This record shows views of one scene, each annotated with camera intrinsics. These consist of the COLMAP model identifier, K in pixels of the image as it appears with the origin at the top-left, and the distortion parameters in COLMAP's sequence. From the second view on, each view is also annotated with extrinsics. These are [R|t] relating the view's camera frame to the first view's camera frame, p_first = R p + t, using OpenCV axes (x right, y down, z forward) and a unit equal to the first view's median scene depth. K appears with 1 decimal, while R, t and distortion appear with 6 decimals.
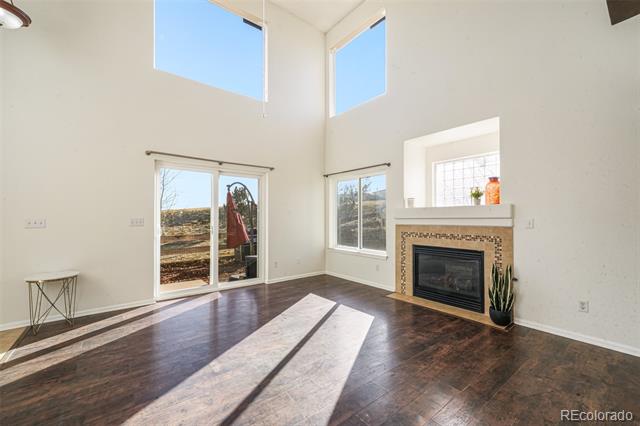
lens RADIAL K [[264.3, 0, 320.0], [0, 264.3, 213.0], [0, 0, 1]] dist [0.000526, 0.000098]
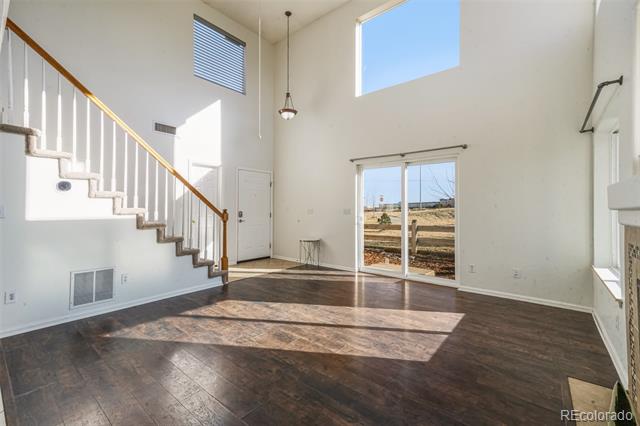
lens RADIAL K [[276.5, 0, 317.3], [0, 276.5, 205.9], [0, 0, 1]] dist [0.012778, 0.000413]
pose [[0.211622, -0.008105, -0.977318, 0.952971], [0.012710, 0.999904, -0.005540, 0.015637], [0.977269, -0.011249, 0.211705, 0.701316]]
